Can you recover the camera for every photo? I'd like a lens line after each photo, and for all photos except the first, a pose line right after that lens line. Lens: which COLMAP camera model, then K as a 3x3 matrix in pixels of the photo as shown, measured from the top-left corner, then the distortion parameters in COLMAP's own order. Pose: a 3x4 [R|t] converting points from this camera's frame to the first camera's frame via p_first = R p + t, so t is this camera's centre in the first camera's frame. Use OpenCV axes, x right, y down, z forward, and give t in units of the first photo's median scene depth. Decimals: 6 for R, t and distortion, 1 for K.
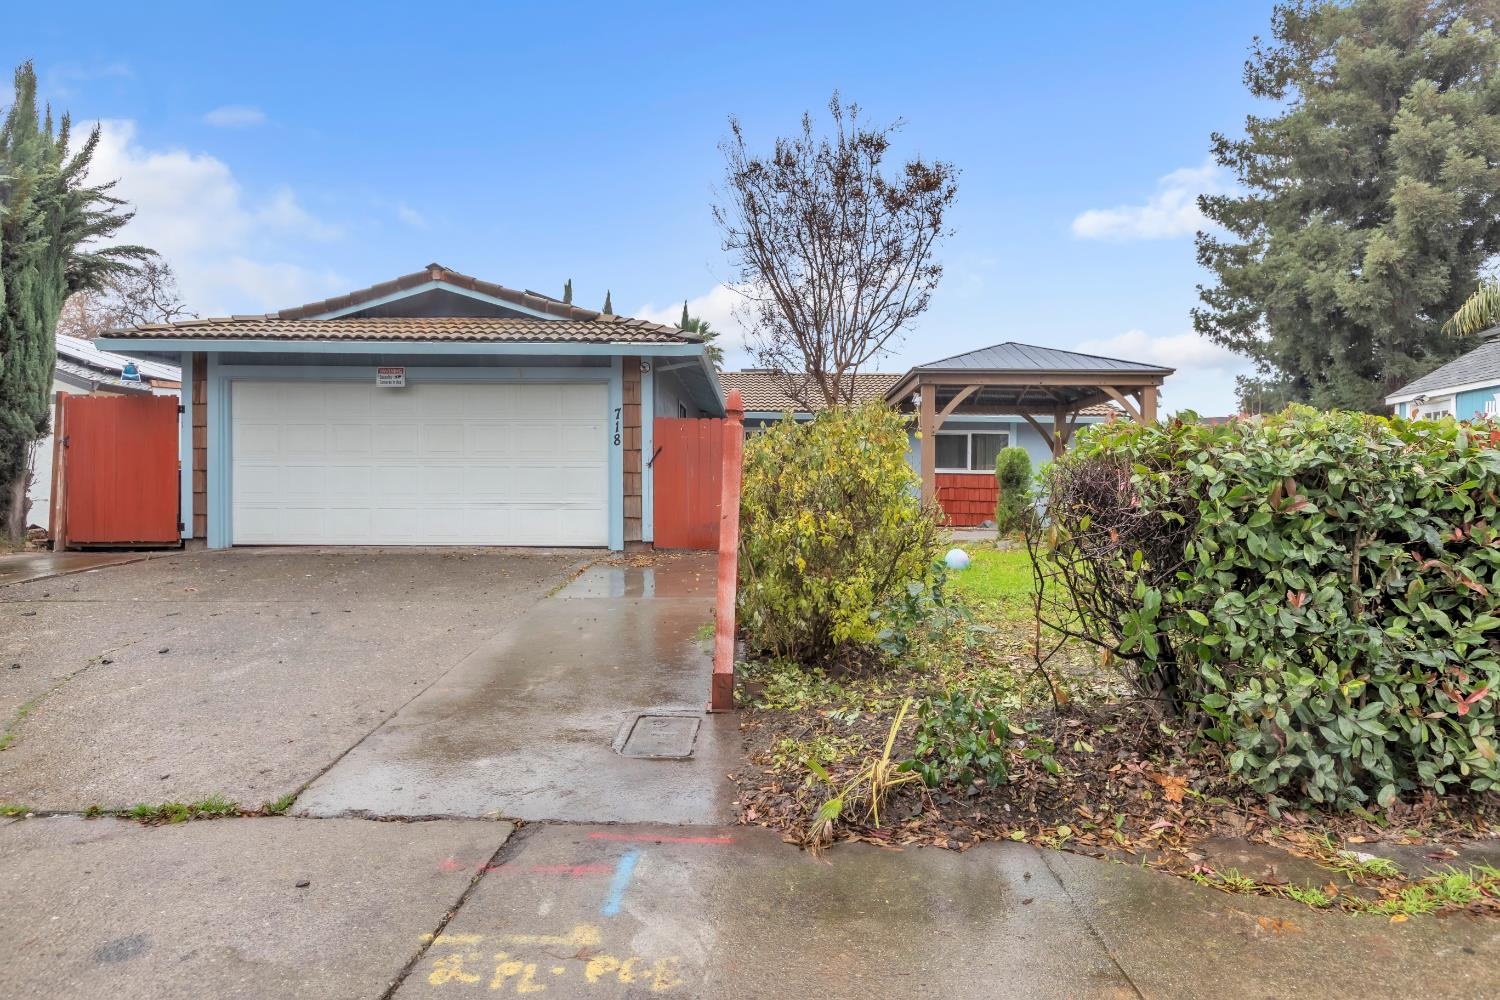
lens RADIAL K [[879.9, 0, 750.0], [0, 879.9, 500.0], [0, 0, 1]] dist [0.012656, -0.000992]
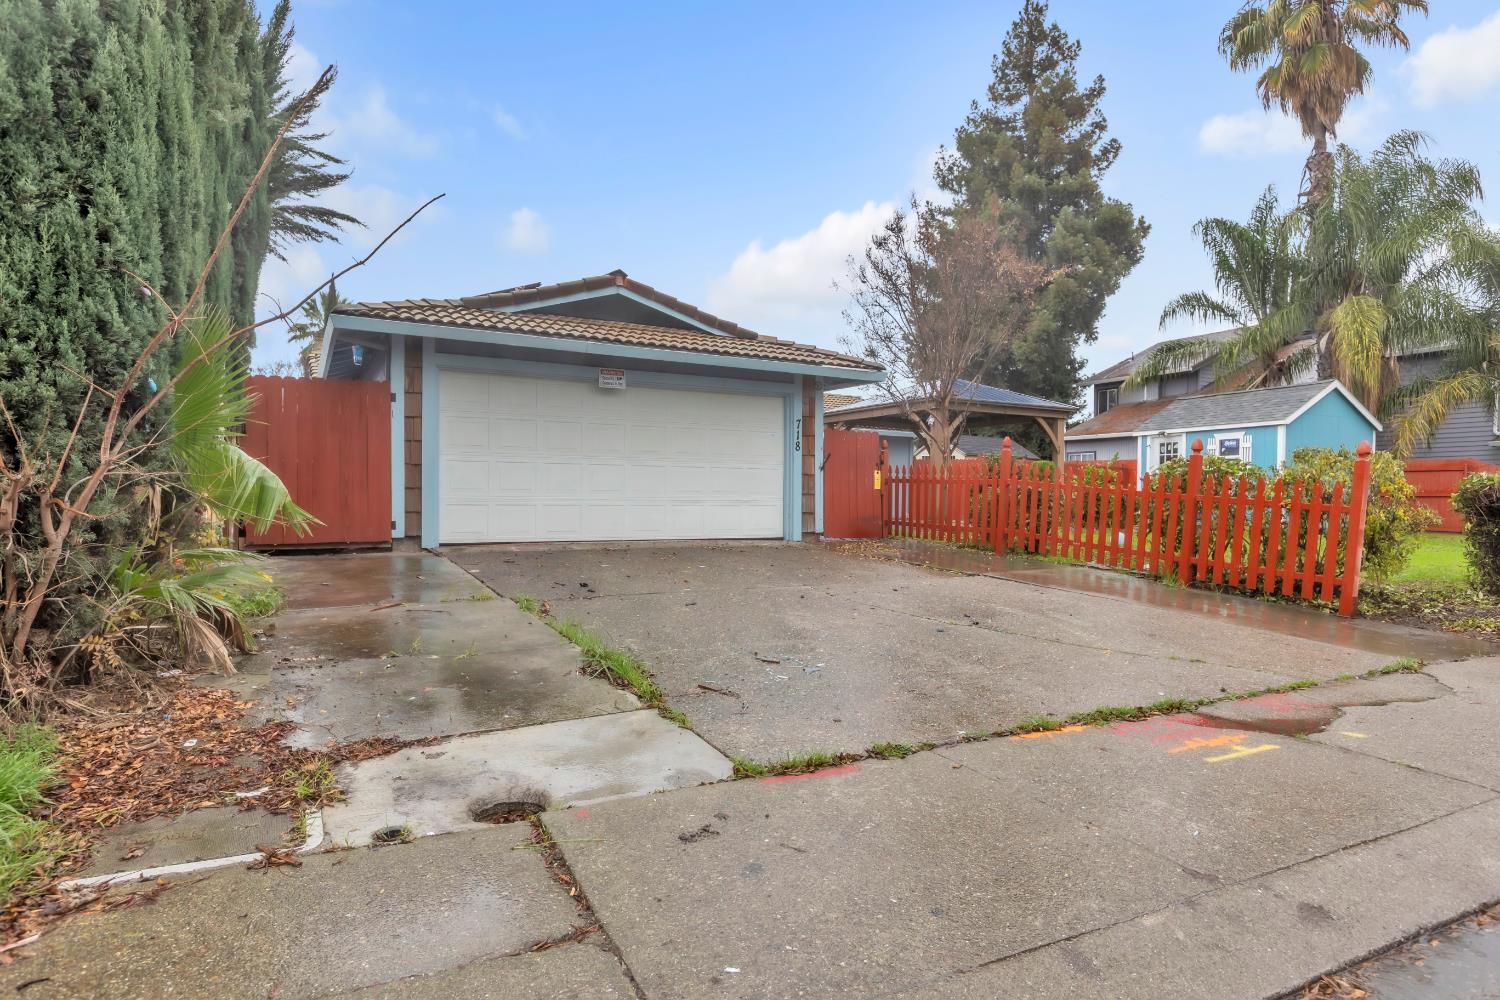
lens RADIAL K [[879.9, 0, 750.0], [0, 879.9, 500.0], [0, 0, 1]] dist [0.012656, -0.000992]
pose [[0.860942, 0.001674, 0.508700, -0.788082], [-0.006482, 0.999950, 0.007679, -0.005522], [-0.508661, -0.009909, 0.860910, 0.023374]]
